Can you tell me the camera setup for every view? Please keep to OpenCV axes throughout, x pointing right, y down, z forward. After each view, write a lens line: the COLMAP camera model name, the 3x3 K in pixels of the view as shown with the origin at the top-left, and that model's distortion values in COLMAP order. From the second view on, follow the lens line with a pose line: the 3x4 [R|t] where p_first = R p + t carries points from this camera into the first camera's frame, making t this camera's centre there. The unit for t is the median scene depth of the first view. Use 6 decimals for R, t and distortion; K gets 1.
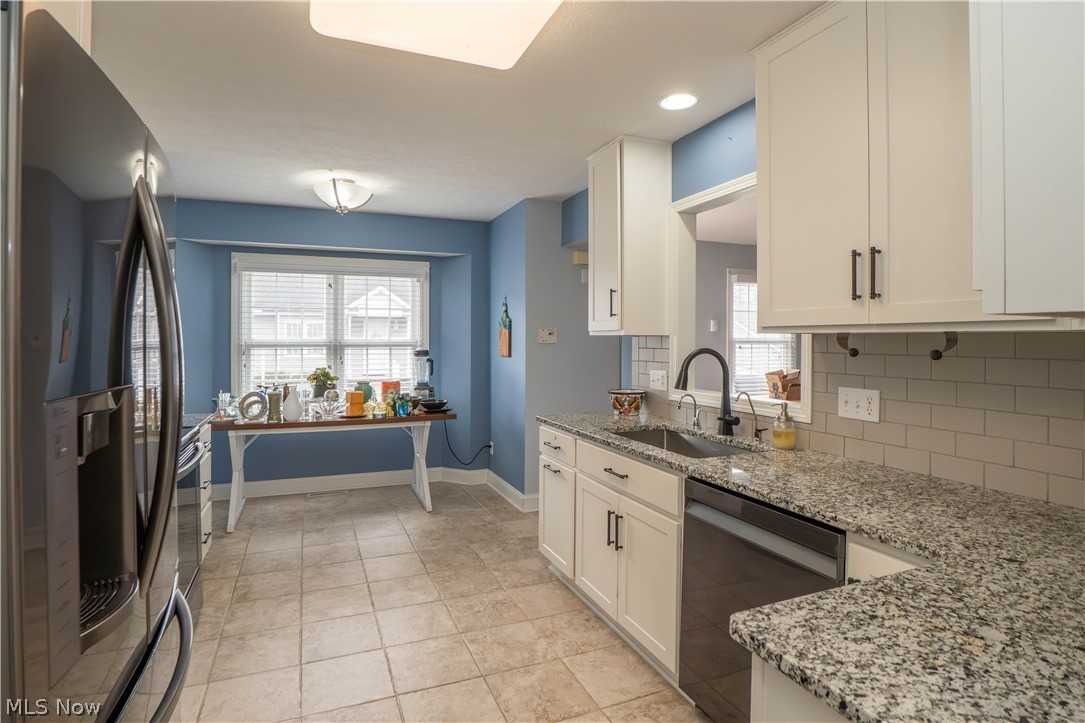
lens RADIAL K [[542.2, 0, 520.3], [0, 542.2, 342.4], [0, 0, 1]] dist [0.000432, 0.000057]
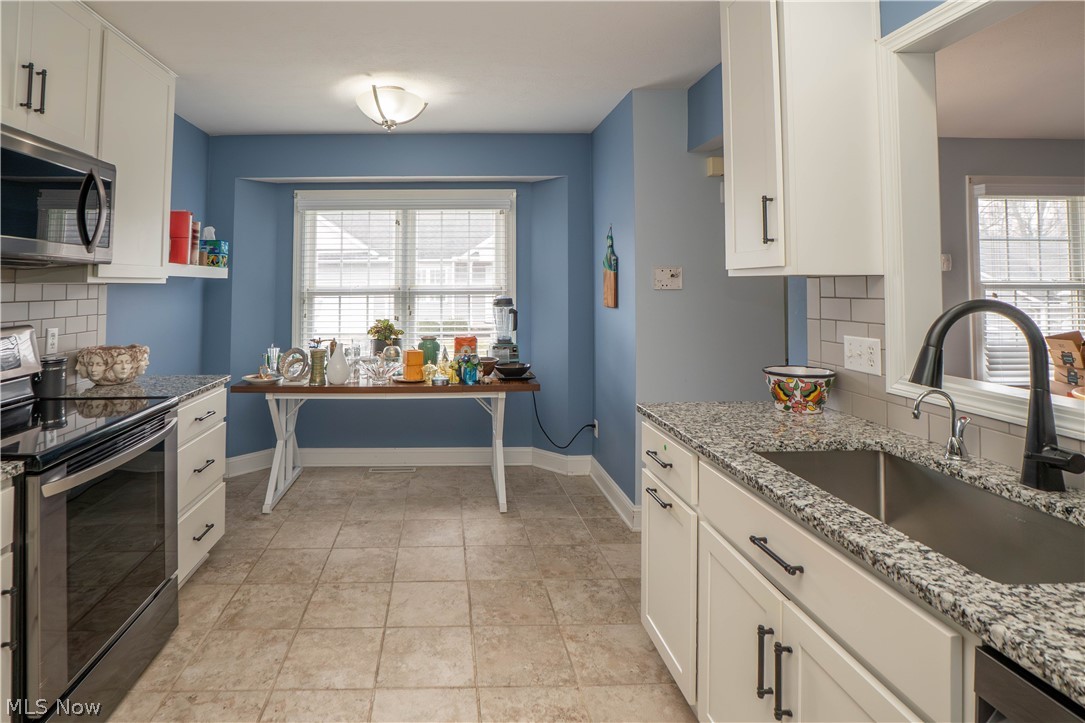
lens RADIAL K [[560.5, 0, 457.6], [0, 560.5, 274.3], [0, 0, 1]] dist [-0.017020, 0.001084]
pose [[0.937939, -0.013082, -0.346552, 0.048032], [0.004545, 0.999666, -0.025435, -0.000711], [0.346769, 0.022281, 0.937686, 0.242451]]
